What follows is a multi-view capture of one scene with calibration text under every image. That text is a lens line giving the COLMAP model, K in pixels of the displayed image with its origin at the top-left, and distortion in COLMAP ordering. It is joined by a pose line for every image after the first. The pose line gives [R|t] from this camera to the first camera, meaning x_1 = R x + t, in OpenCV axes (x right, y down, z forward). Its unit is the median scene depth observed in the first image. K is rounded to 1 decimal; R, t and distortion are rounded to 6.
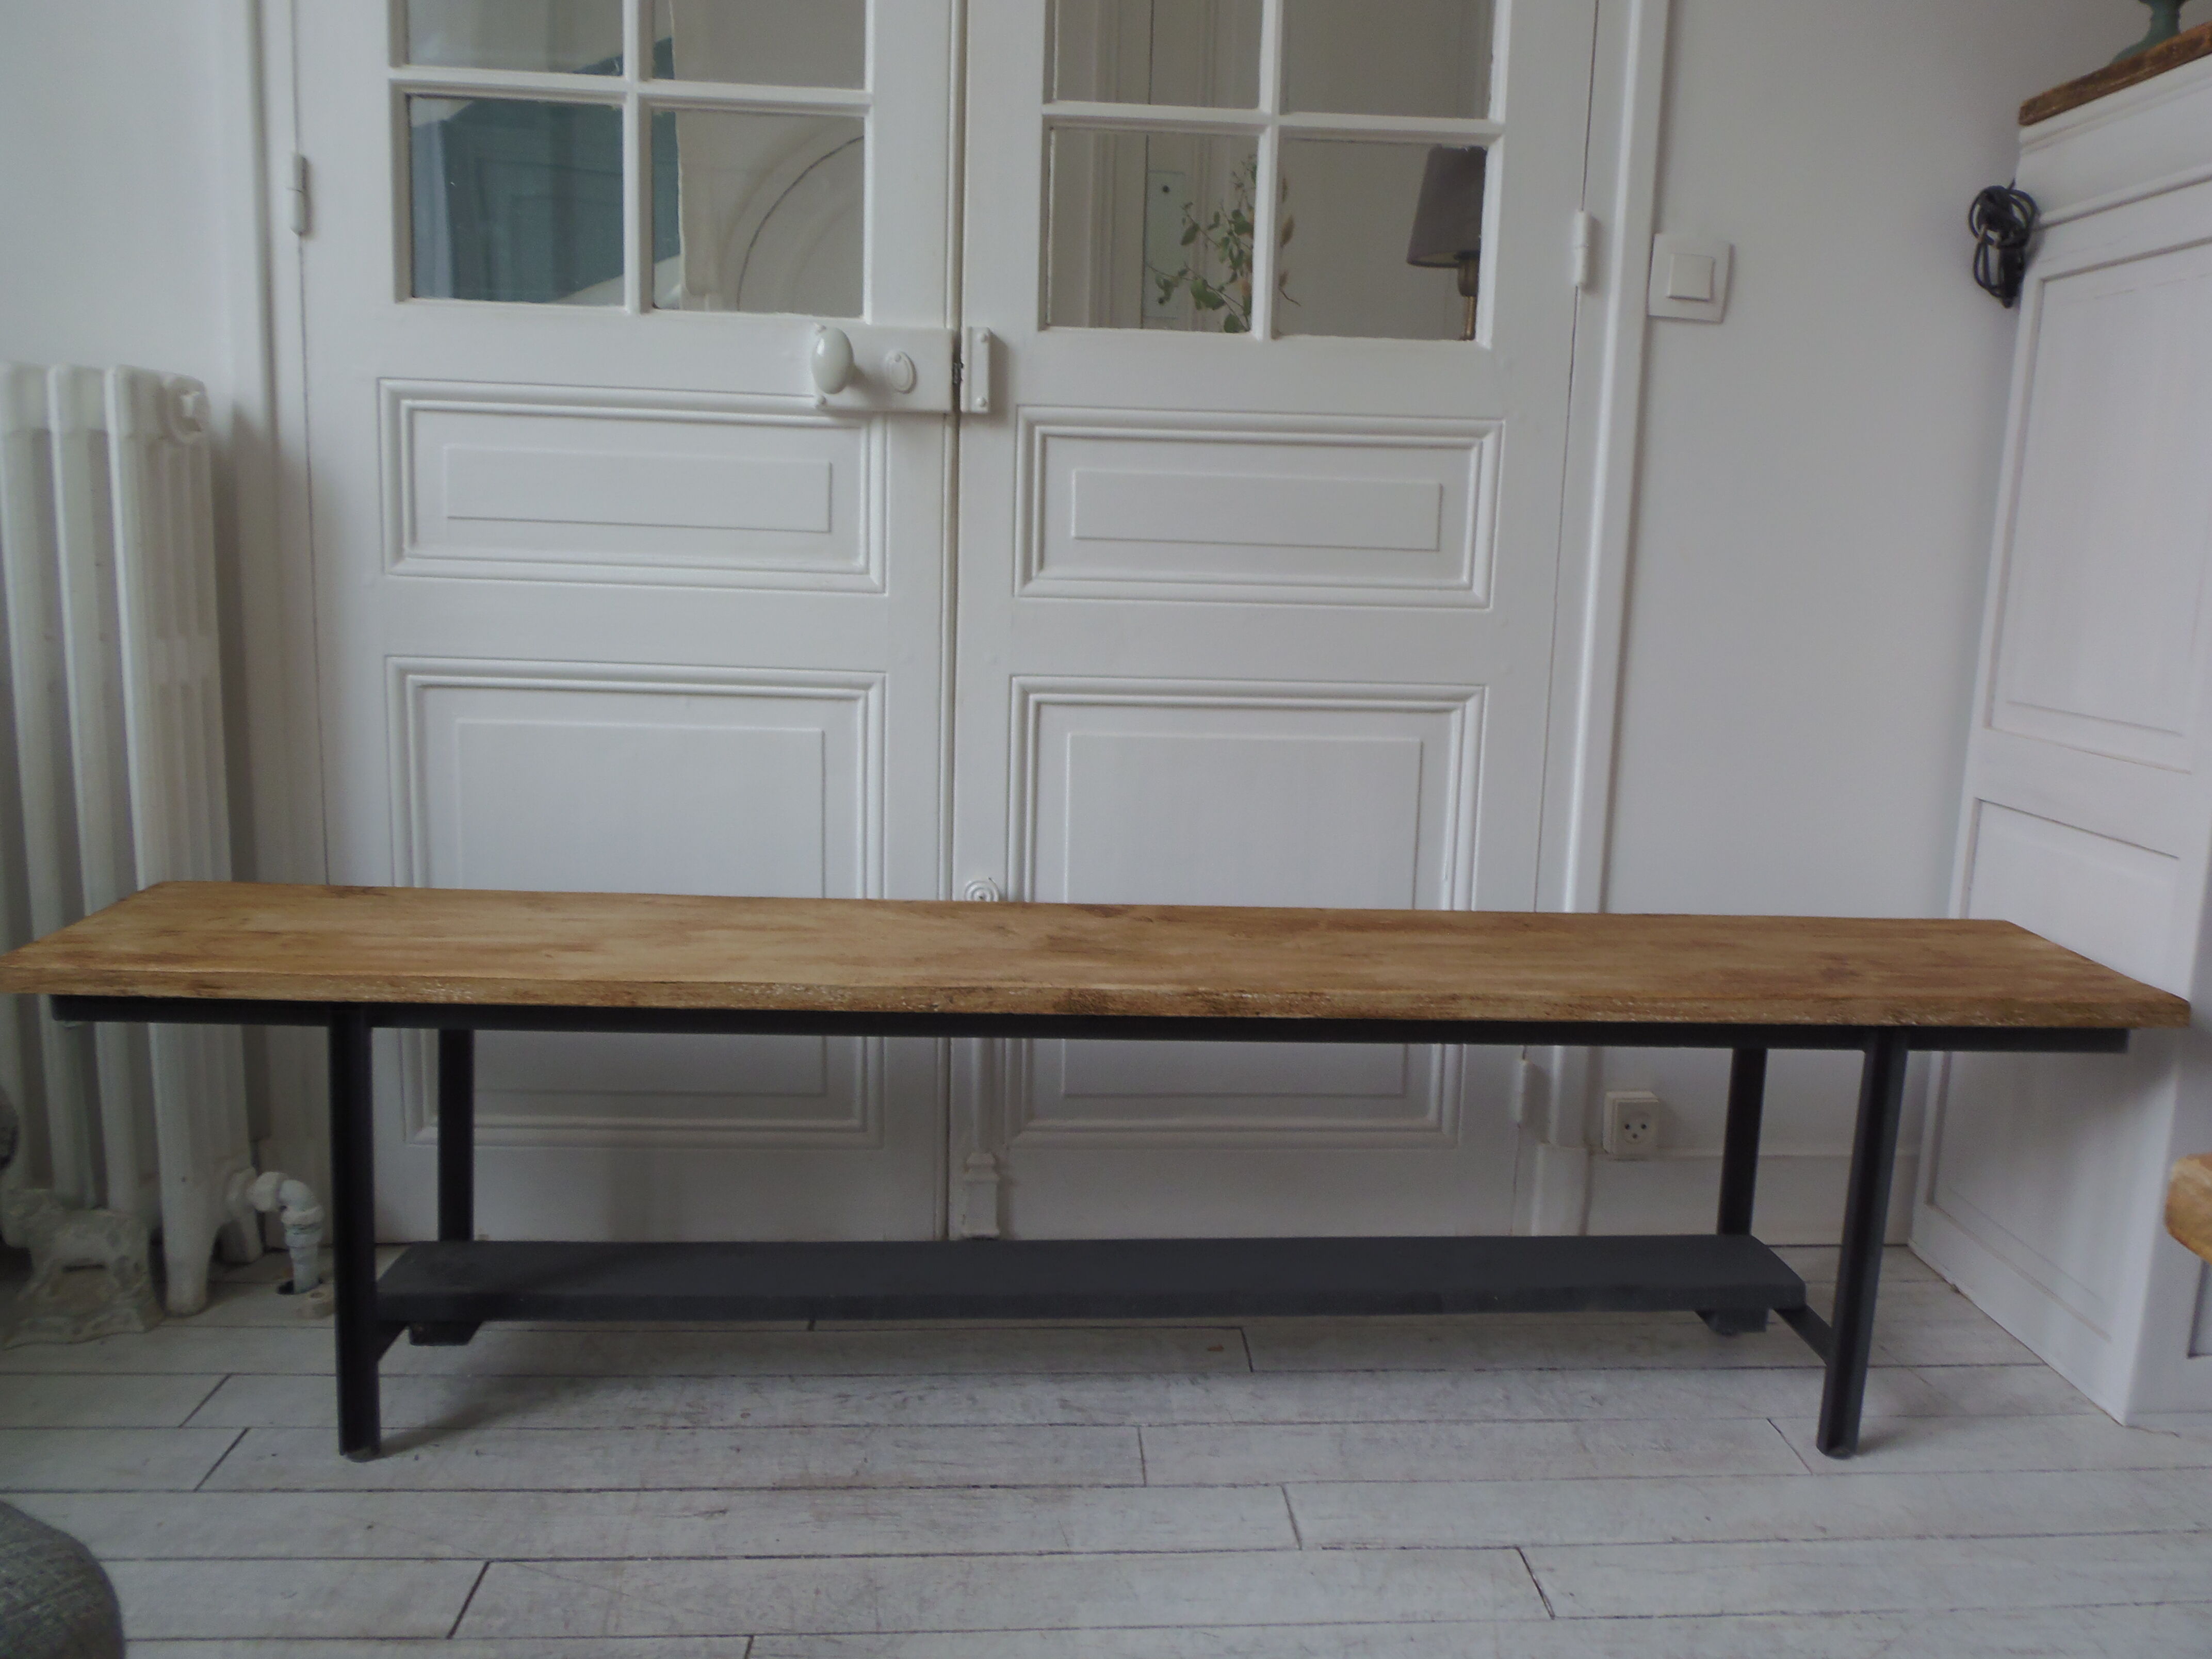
lens RADIAL K [[1628.0, 0, 1129.0], [0, 1628.0, 792.0], [0, 0, 1]] dist [-0.013558, -0.003998]
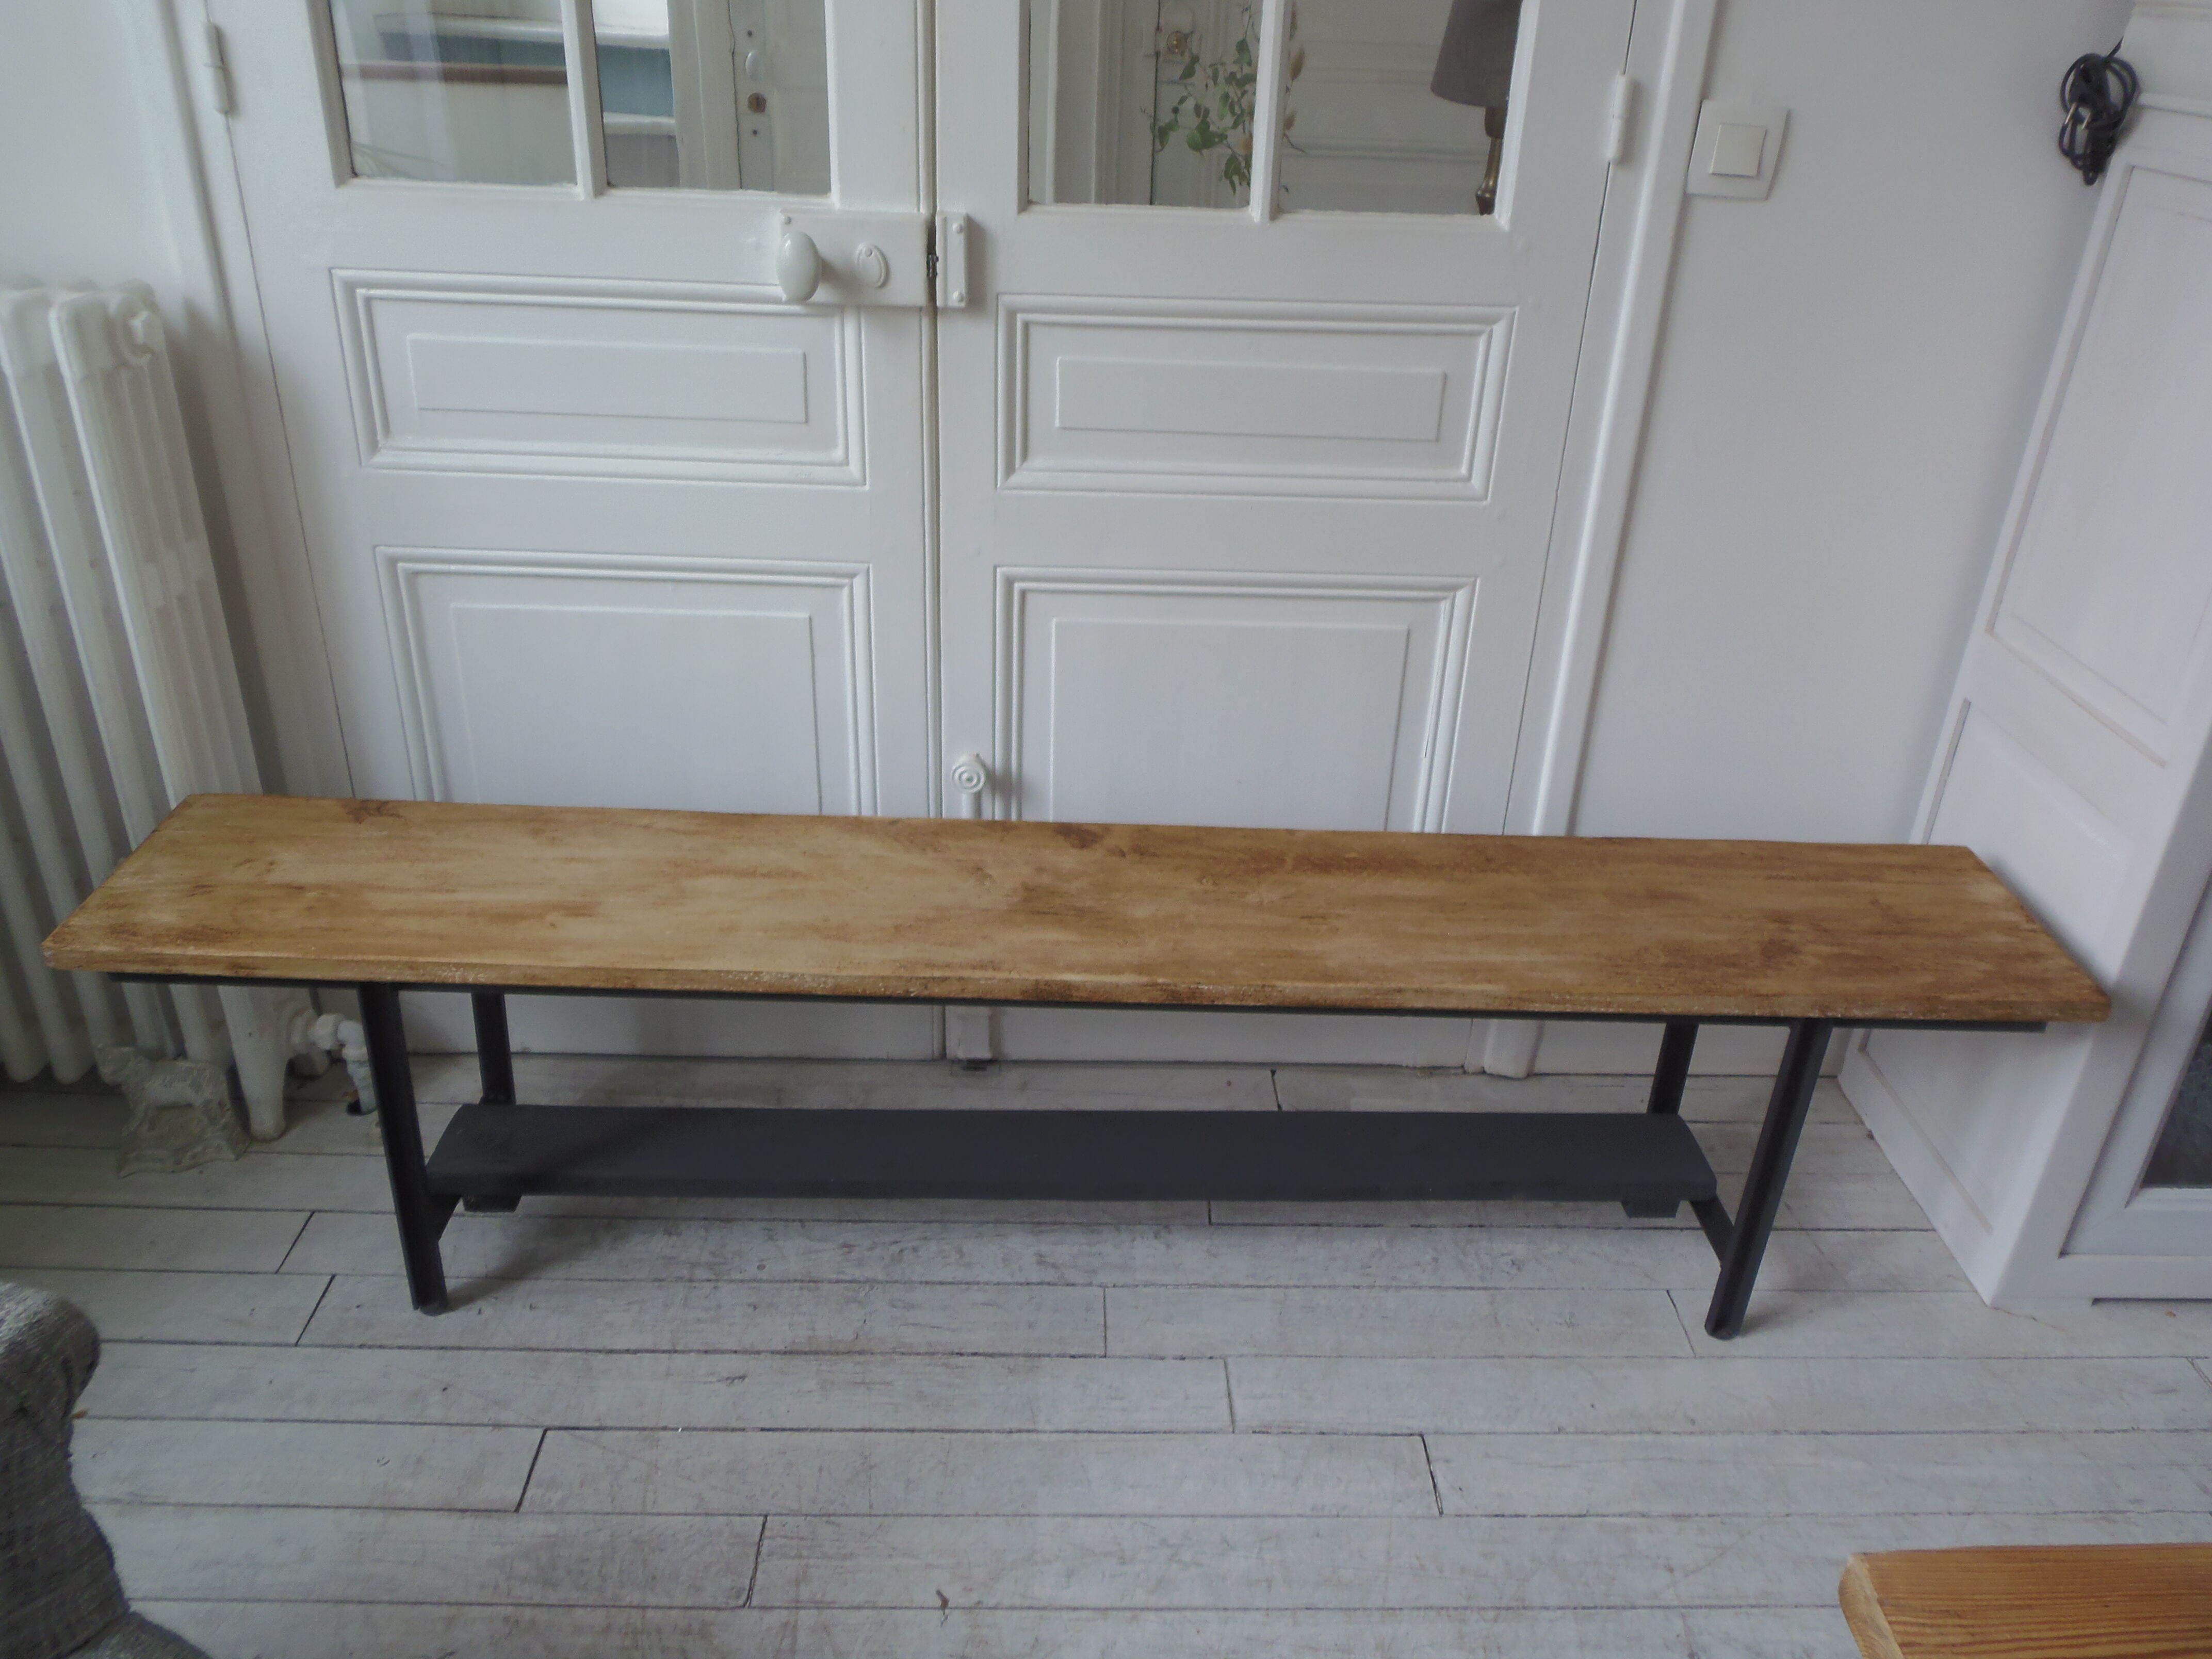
lens RADIAL K [[1628.0, 0, 1108.8], [0, 1628.0, 770.2], [0, 0, 1]] dist [-0.013558, -0.003998]
pose [[0.999118, 0.023074, -0.035083, 0.038359], [-0.011500, 0.953903, 0.299895, -0.279885], [0.040386, -0.299227, 0.953327, 0.021155]]
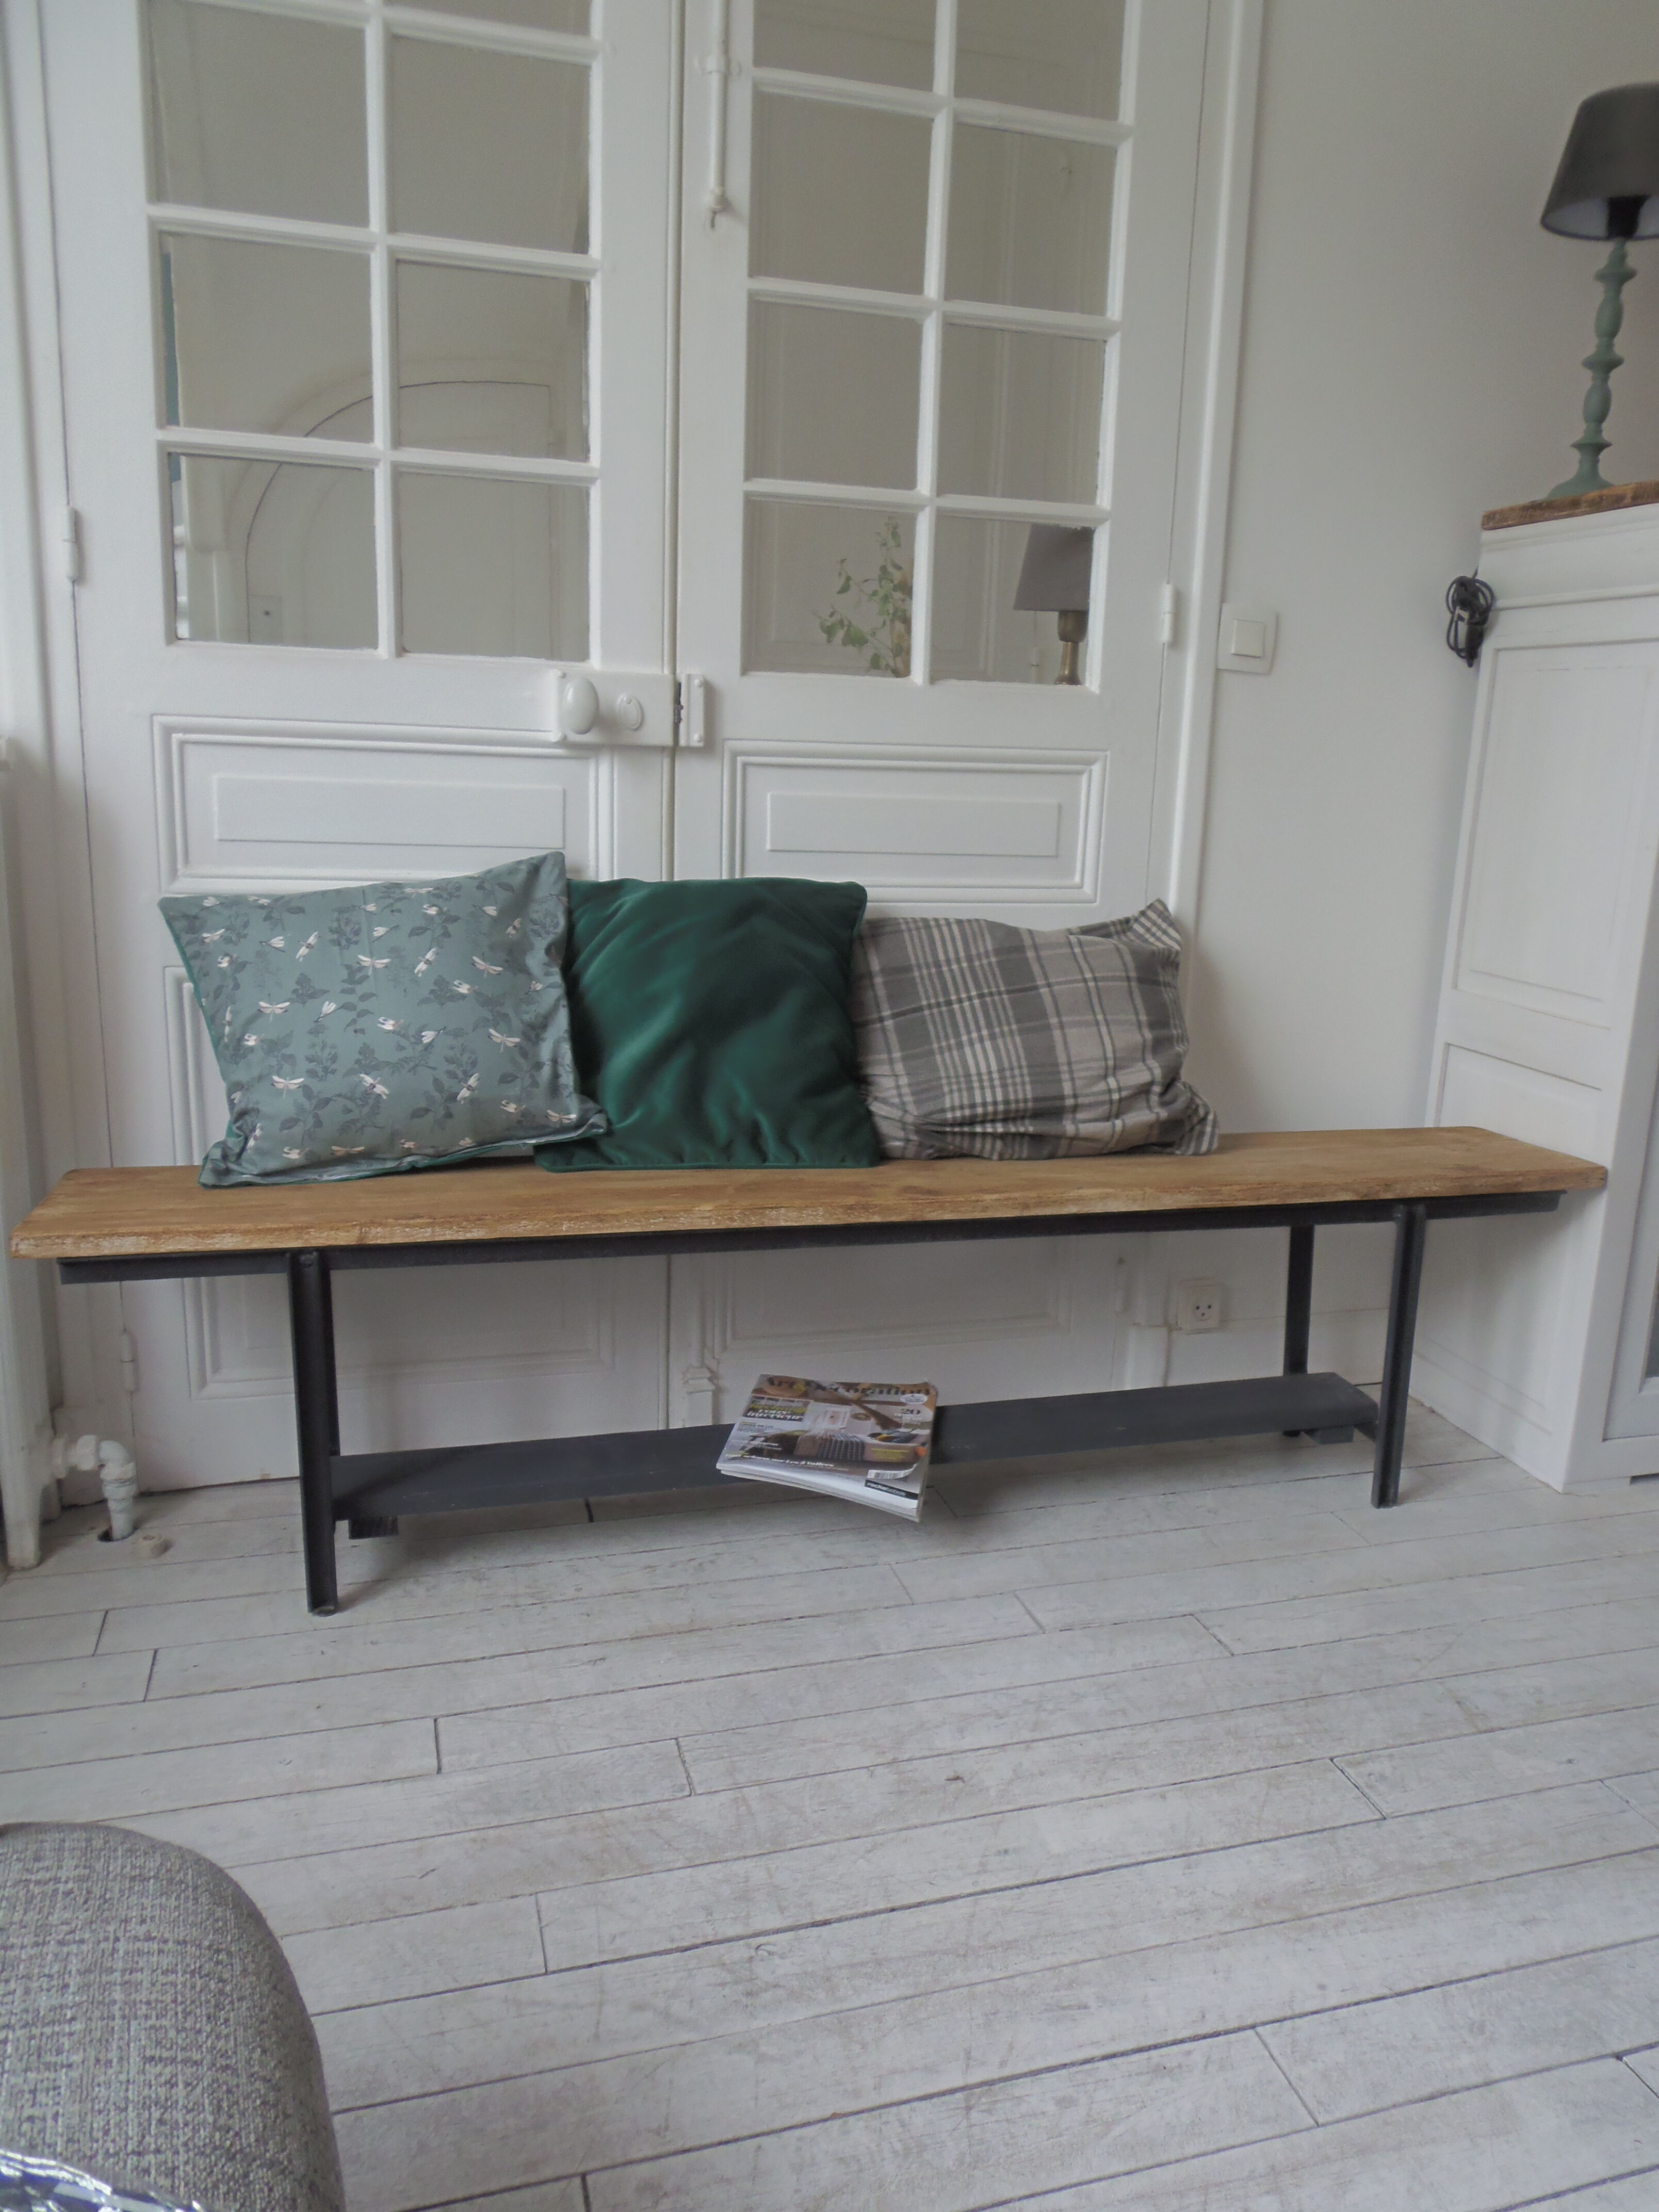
lens RADIAL K [[1628.0, 0, 862.7], [0, 1628.0, 1125.6], [0, 0, 1]] dist [-0.013558, -0.003998]
pose [[0.973481, -0.045914, 0.224115, -0.270031], [0.028698, 0.996423, 0.079482, -0.053737], [-0.226963, -0.070943, 0.971316, -0.204980]]
